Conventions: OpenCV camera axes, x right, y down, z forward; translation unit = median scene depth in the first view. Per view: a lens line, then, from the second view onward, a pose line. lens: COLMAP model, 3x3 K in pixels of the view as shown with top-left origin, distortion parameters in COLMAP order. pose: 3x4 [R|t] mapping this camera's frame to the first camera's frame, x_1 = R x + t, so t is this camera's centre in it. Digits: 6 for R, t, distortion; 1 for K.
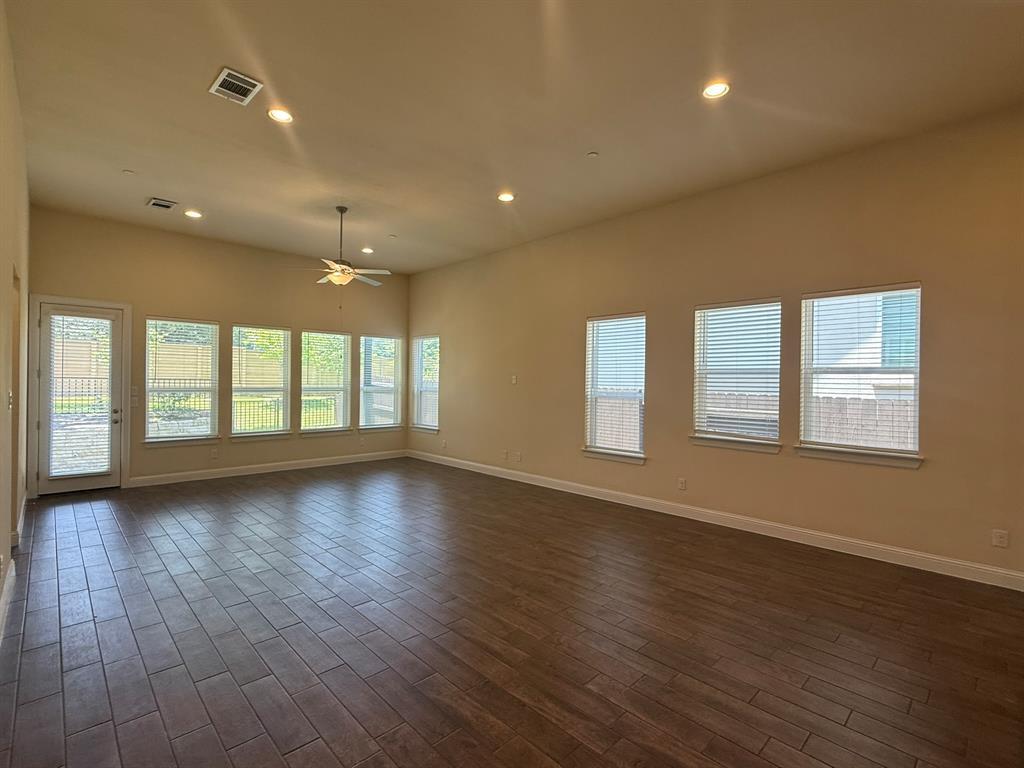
lens RADIAL K [[480.2, 0, 512.0], [0, 480.2, 384.0], [0, 0, 1]] dist [0.001696, -0.000634]
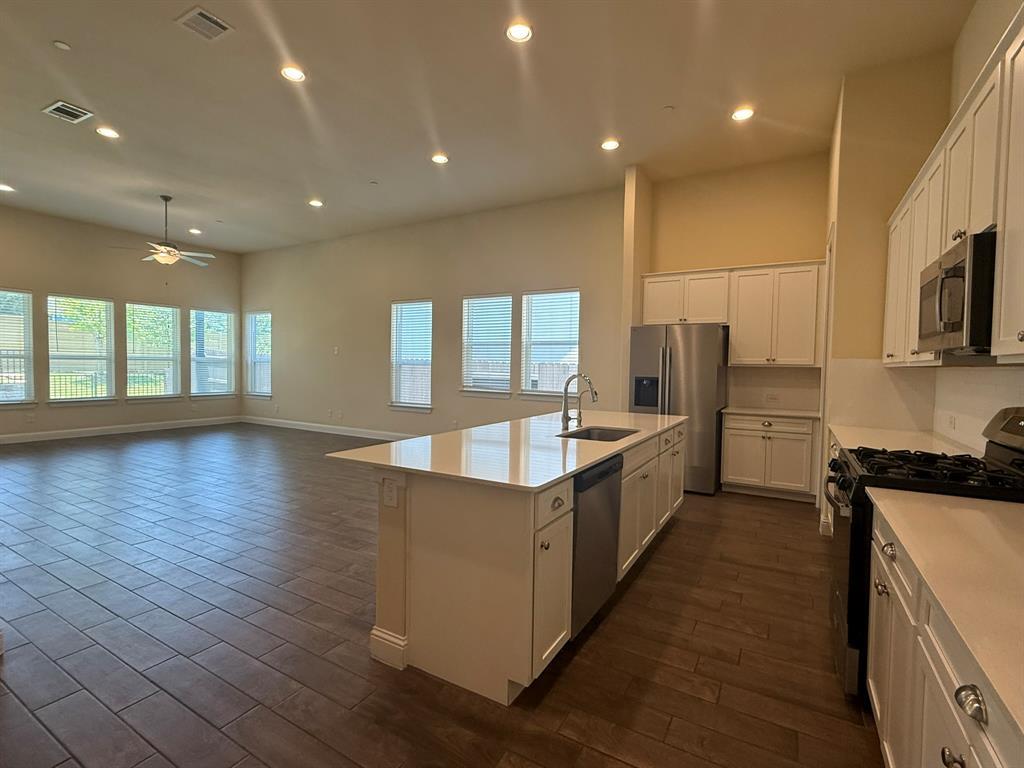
lens RADIAL K [[480.2, 0, 512.0], [0, 480.2, 384.0], [0, 0, 1]] dist [0.001696, -0.000634]
pose [[0.963140, -0.006616, 0.268920, 0.107010], [-0.003674, 0.999281, 0.037743, 0.028578], [-0.268976, -0.037340, 0.962423, -0.283747]]
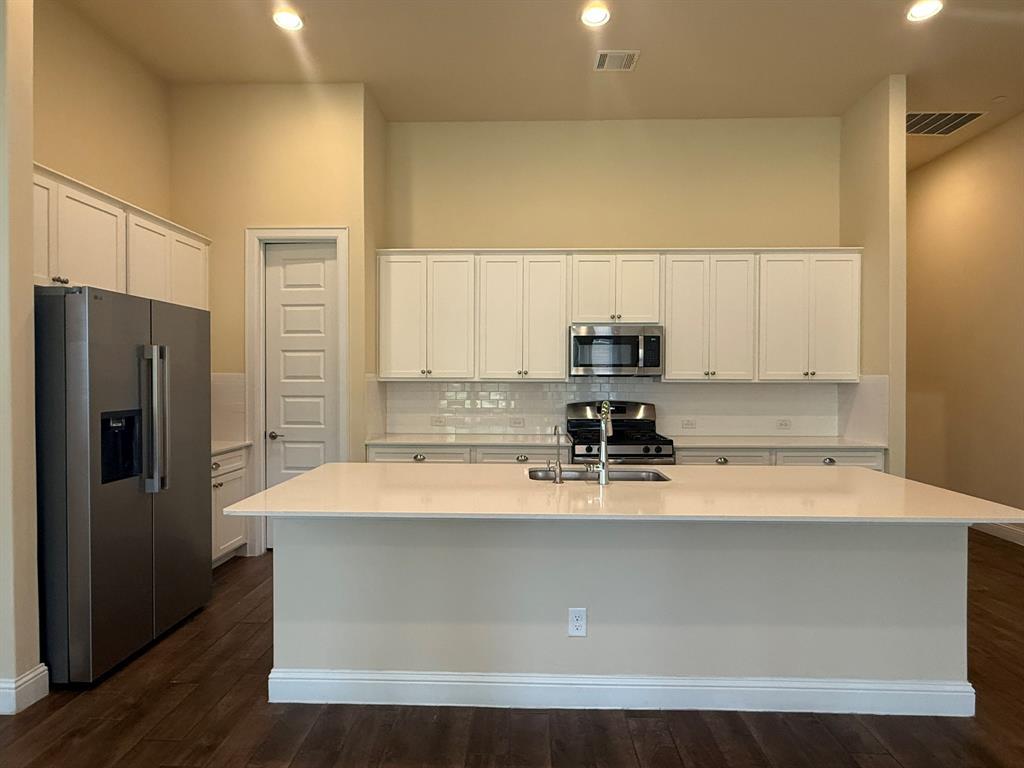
lens RADIAL K [[543.5, 0, 512.0], [0, 543.5, 384.0], [0, 0, 1]] dist [-0.000841, -0.000152]
pose [[-0.698813, -0.021752, 0.714973, 0.068750], [-0.008389, 0.999718, 0.022215, 0.016856], [-0.715255, 0.009526, -0.698799, 0.426978]]
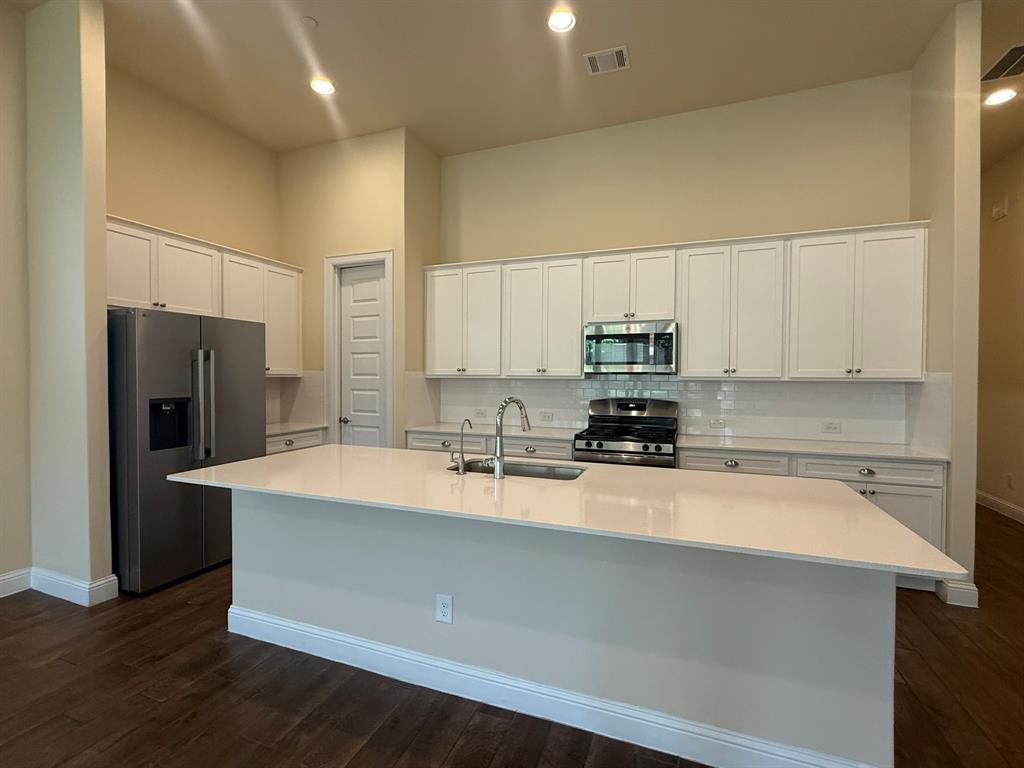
lens RADIAL K [[468.3, 0, 512.0], [0, 468.3, 384.0], [0, 0, 1]] dist [0.000241, -0.000358]
pose [[-0.419560, -0.029940, 0.907234, -0.005397], [-0.006899, 0.999532, 0.029795, 0.017324], [-0.907701, 0.006242, -0.419570, 0.260819]]
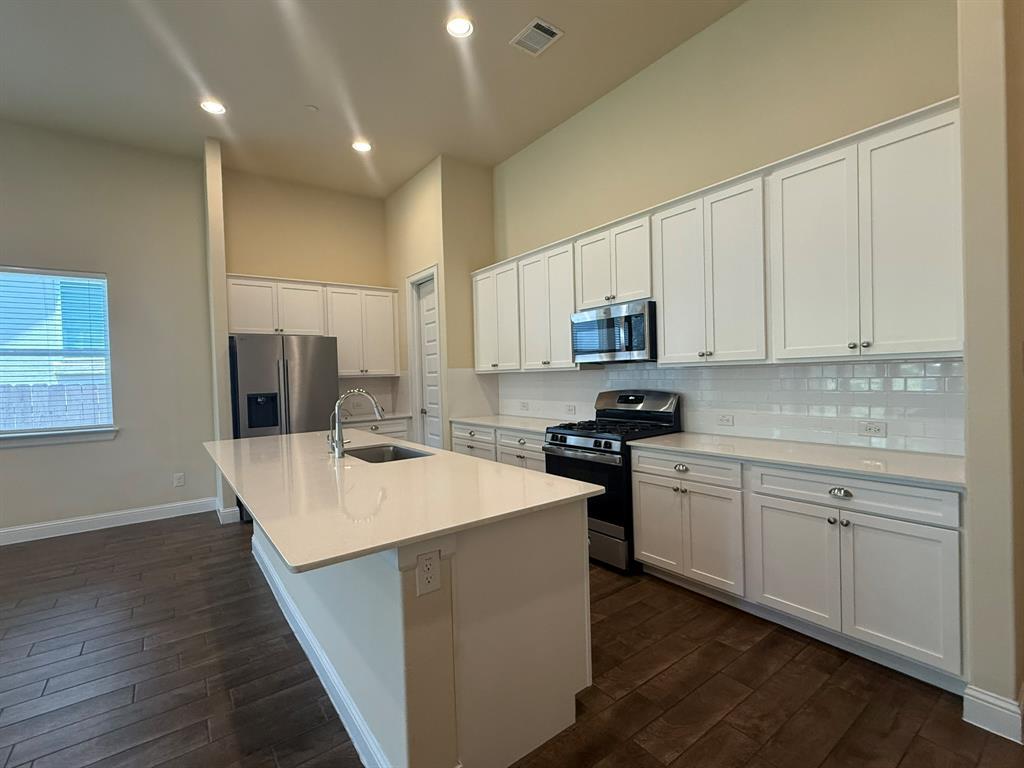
lens RADIAL K [[468.3, 0, 512.0], [0, 468.3, 384.0], [0, 0, 1]] dist [0.000241, -0.000358]
pose [[0.131423, -0.036096, 0.990669, -0.069324], [0.034908, 0.998886, 0.031764, 0.023683], [-0.990712, 0.030408, 0.132537, -0.047338]]
